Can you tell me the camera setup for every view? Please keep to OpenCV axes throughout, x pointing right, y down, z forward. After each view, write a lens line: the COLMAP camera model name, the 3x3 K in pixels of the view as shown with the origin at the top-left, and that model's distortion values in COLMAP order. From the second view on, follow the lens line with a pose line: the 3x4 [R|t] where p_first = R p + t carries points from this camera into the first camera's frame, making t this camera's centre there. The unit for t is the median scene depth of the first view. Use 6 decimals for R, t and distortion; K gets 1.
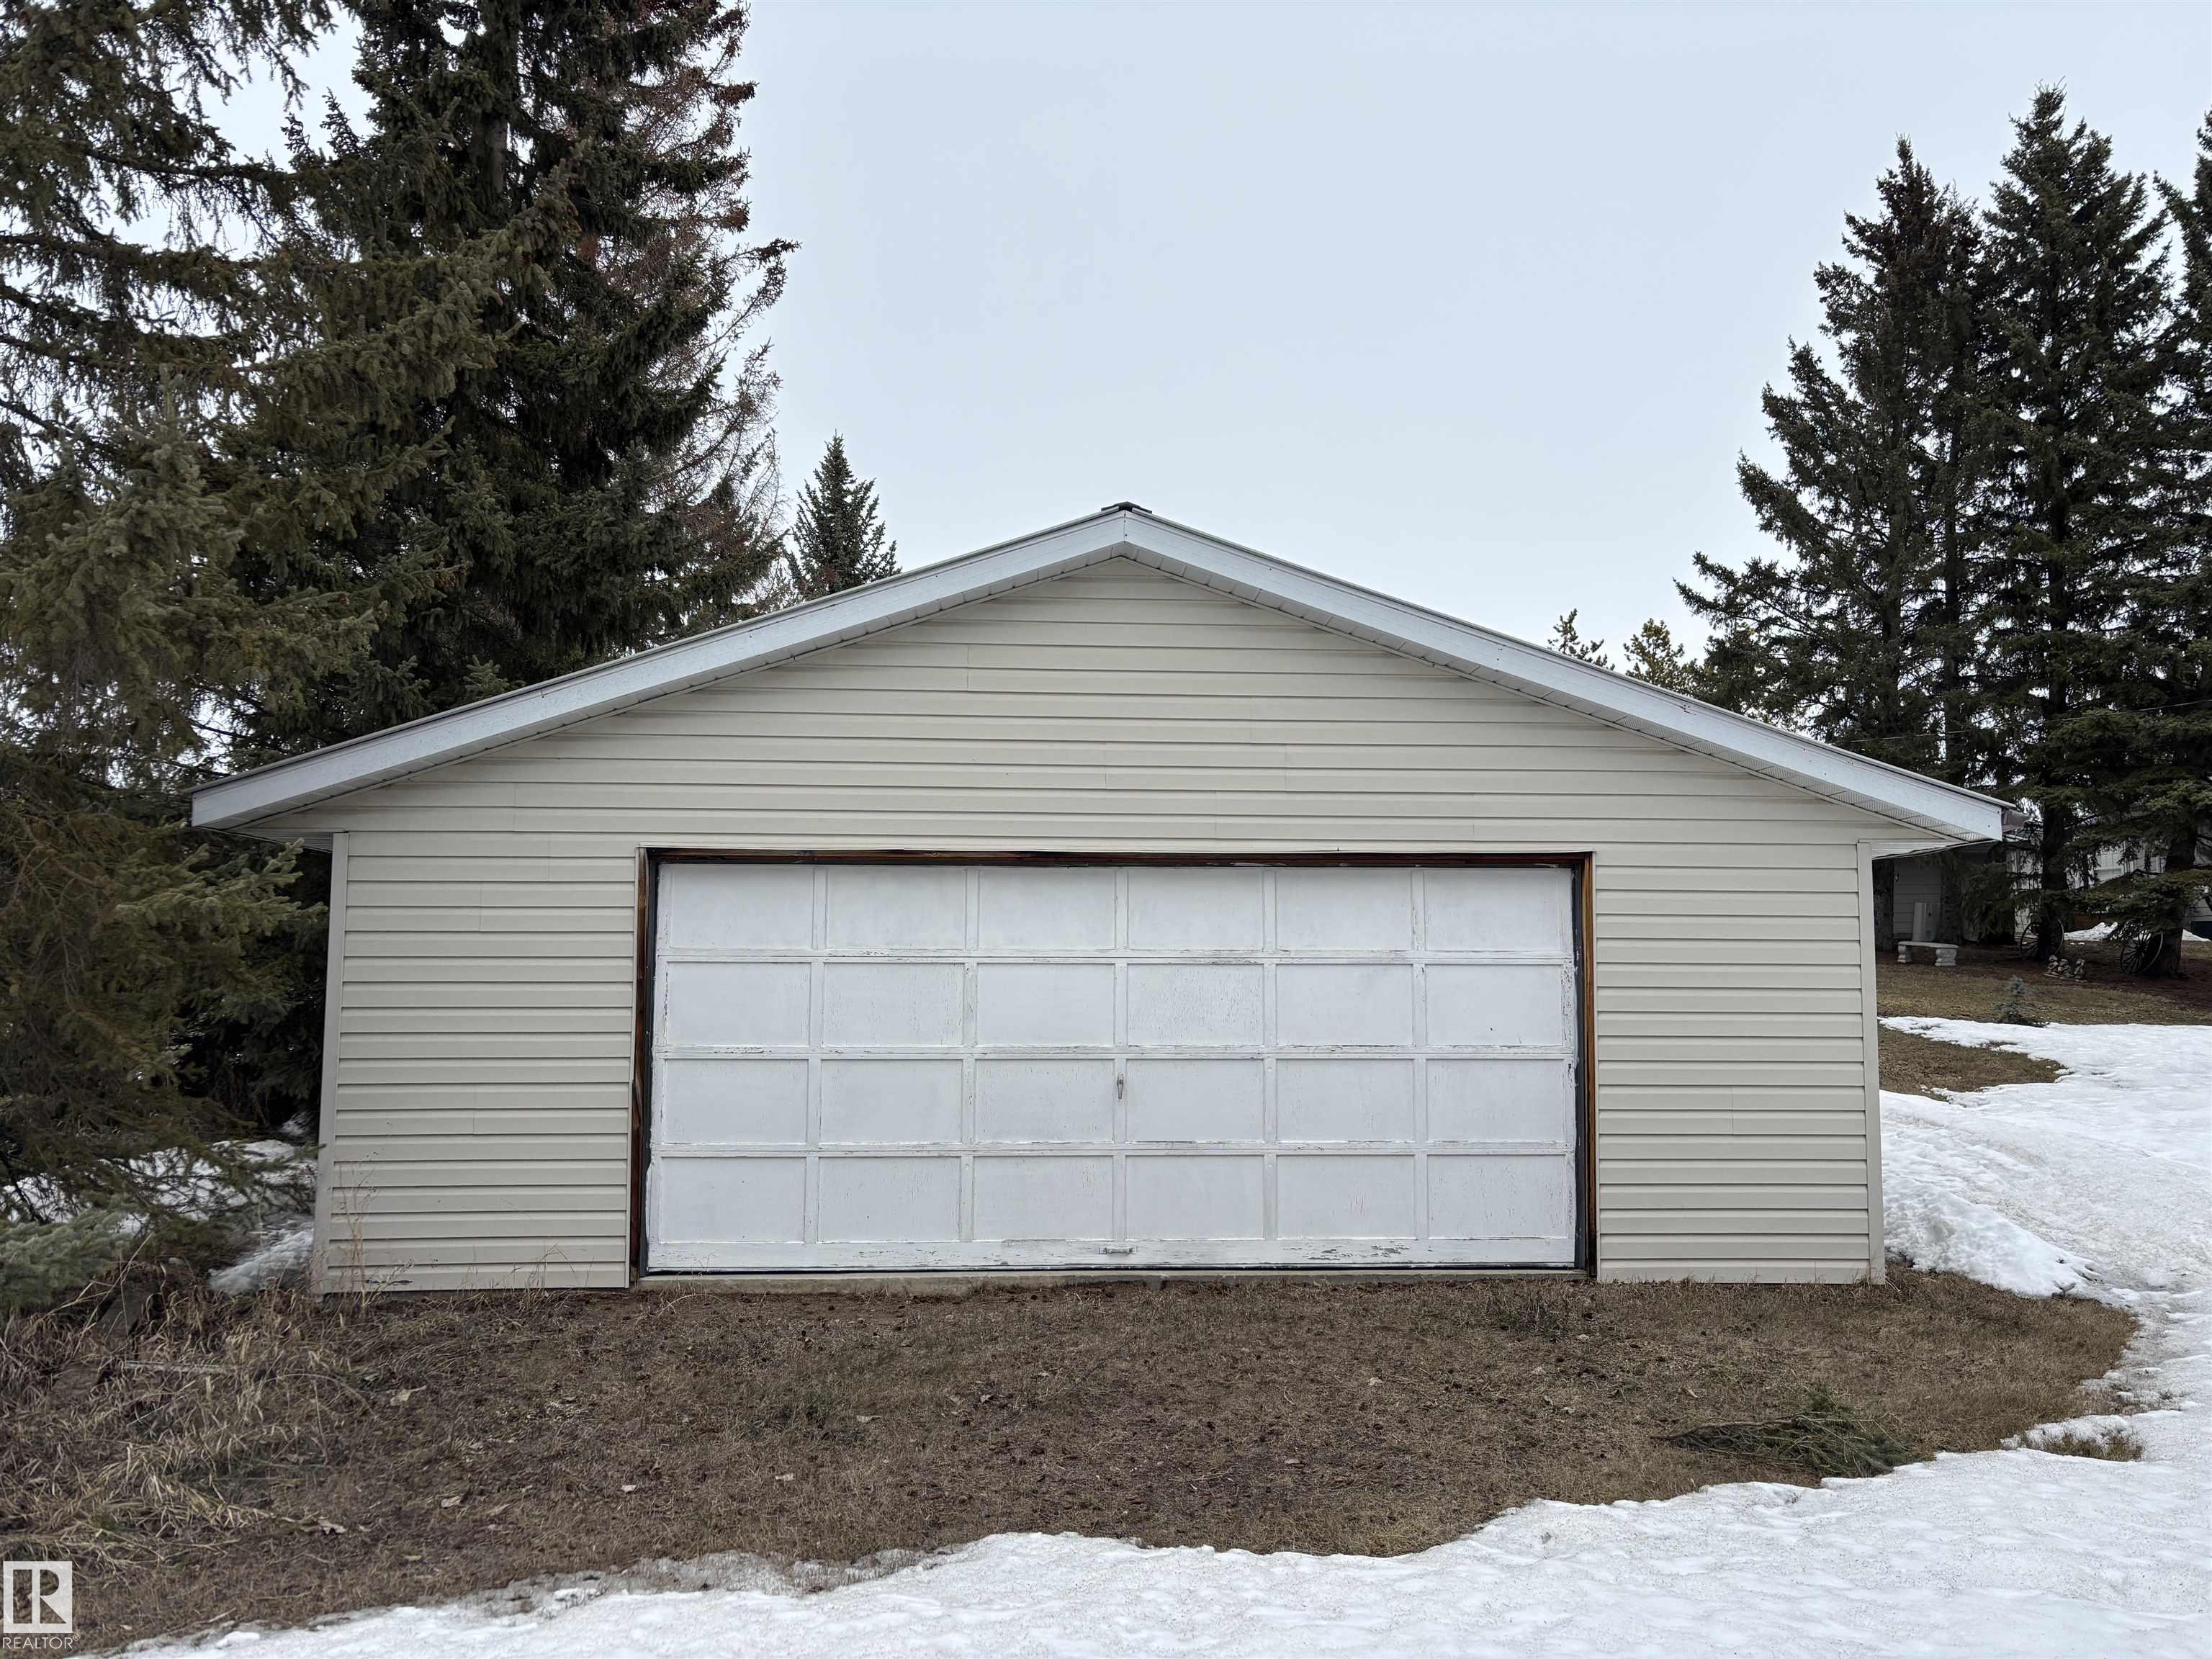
lens RADIAL K [[1690.1, 0, 1108.3], [0, 1690.1, 817.1], [0, 0, 1]] dist [0.042836, -0.045113]
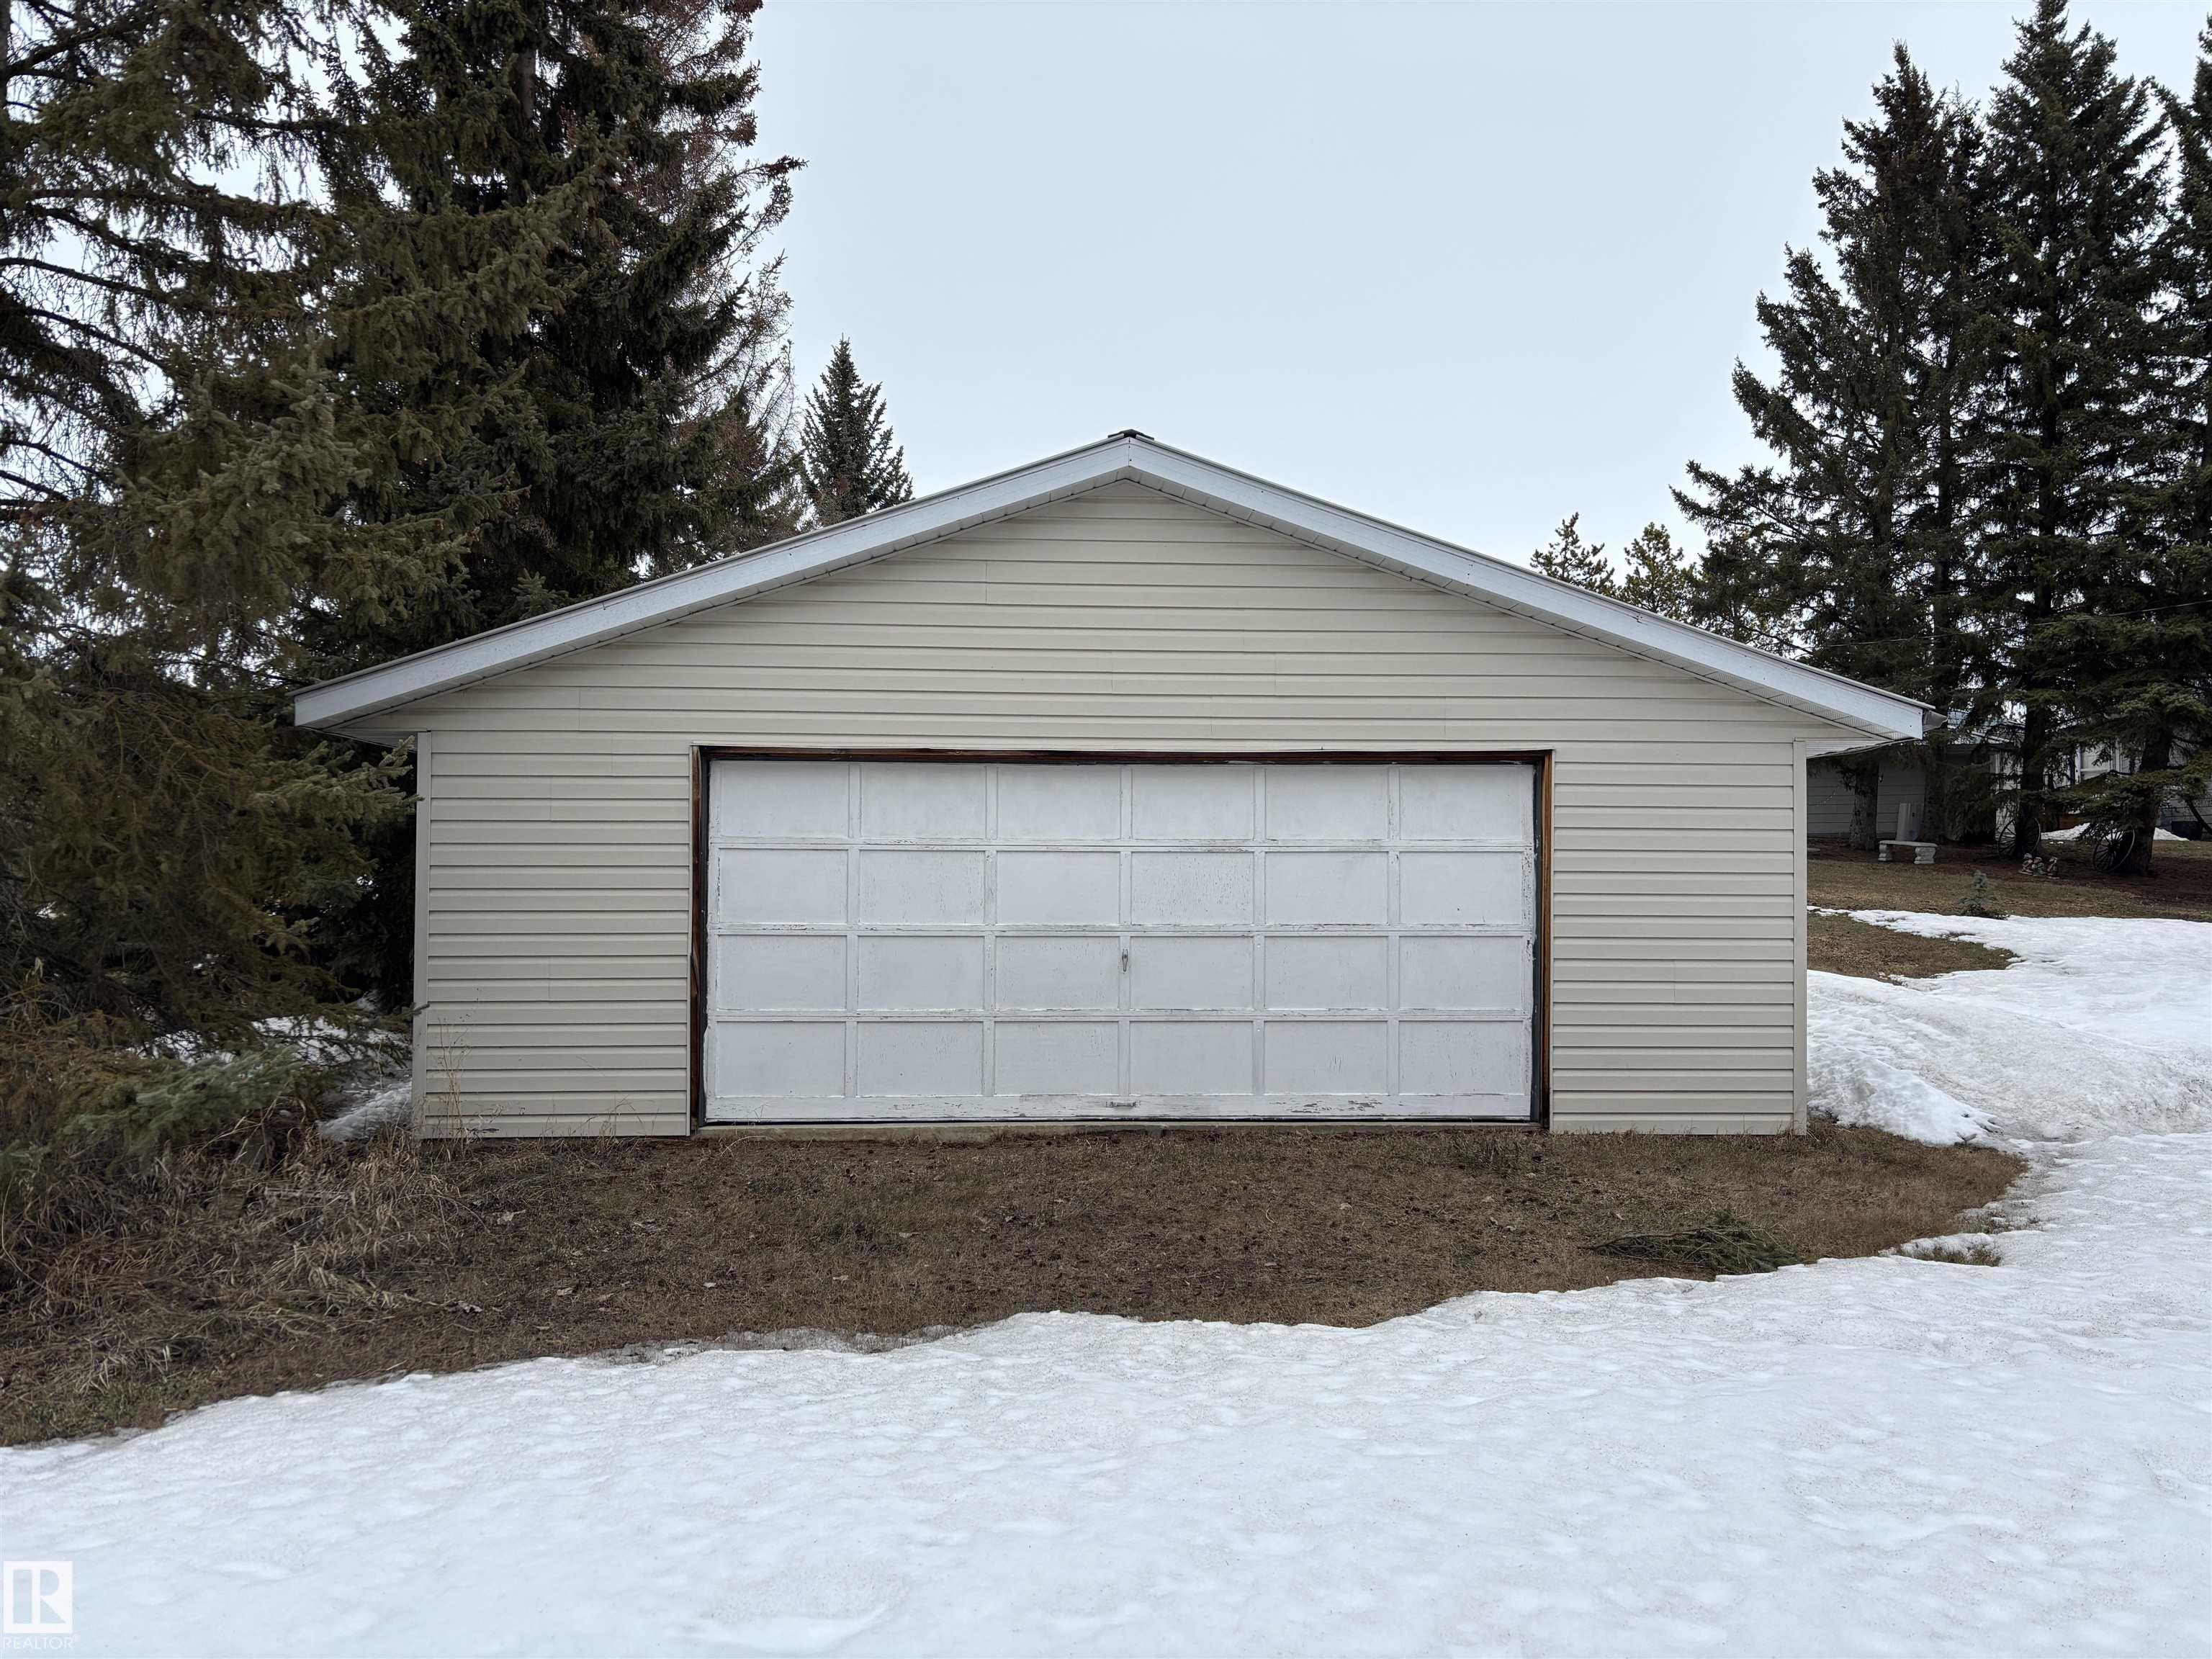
lens RADIAL K [[1690.1, 0, 1110.6], [0, 1690.1, 840.2], [0, 0, 1]] dist [0.042836, -0.045113]
pose [[0.999999, -0.000099, -0.001307, -0.001032], [0.000190, 0.997550, 0.069958, 0.001957], [0.001297, -0.069958, 0.997549, -0.108157]]
